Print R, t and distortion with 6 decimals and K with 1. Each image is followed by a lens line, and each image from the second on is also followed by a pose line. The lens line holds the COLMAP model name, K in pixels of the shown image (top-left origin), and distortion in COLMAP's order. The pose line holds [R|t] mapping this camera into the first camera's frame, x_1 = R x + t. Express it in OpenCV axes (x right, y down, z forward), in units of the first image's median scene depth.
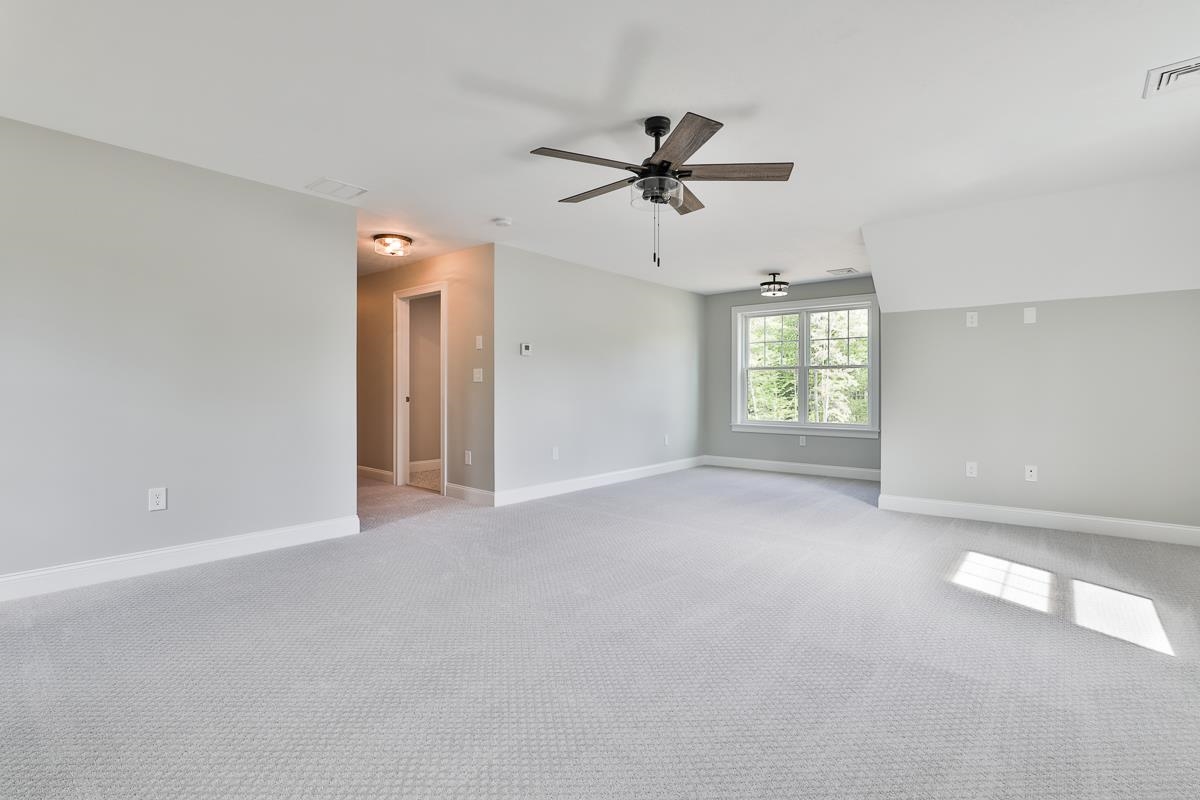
lens RADIAL K [[588.5, 0, 602.7], [0, 588.5, 386.3], [0, 0, 1]] dist [-0.018252, 0.000820]
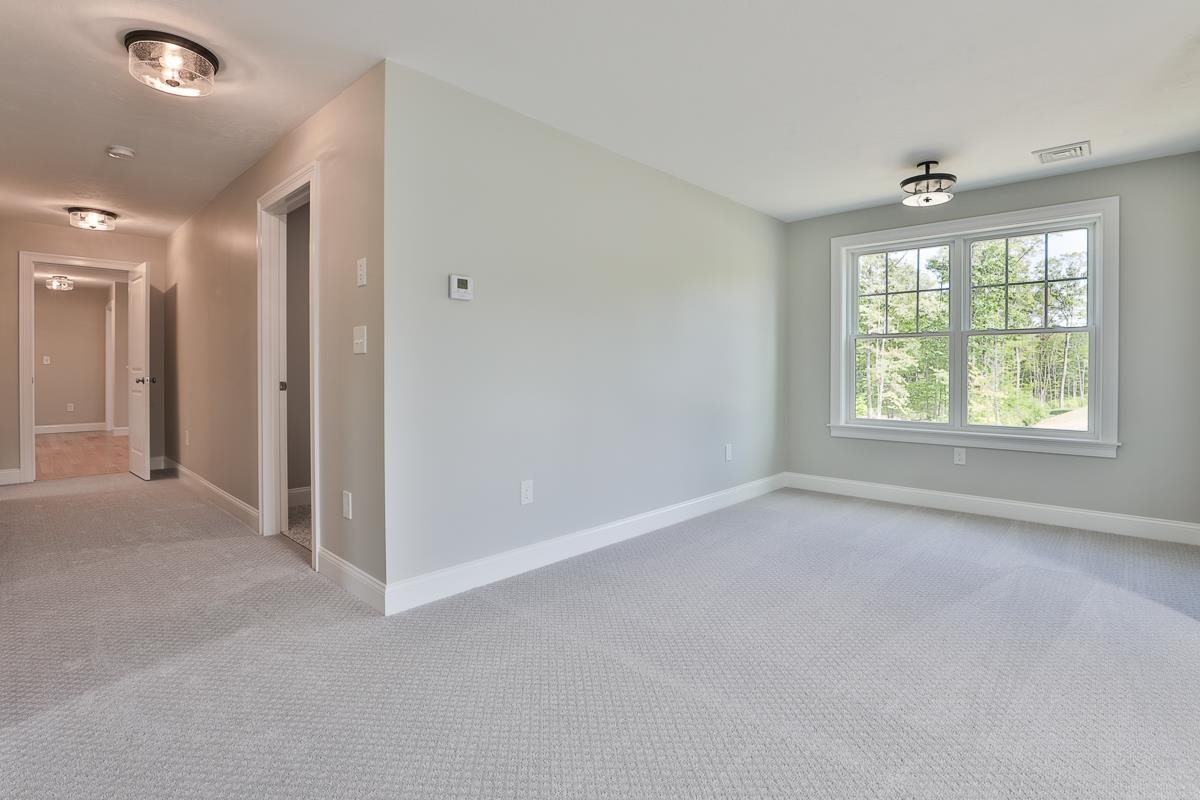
lens RADIAL K [[588.5, 0, 602.7], [0, 588.5, 386.3], [0, 0, 1]] dist [-0.018252, 0.000820]
pose [[0.998316, 0.001599, -0.057981, 0.015032], [0.000252, 0.999491, 0.031914, 0.003864], [0.058002, -0.031875, 0.997807, 0.420748]]
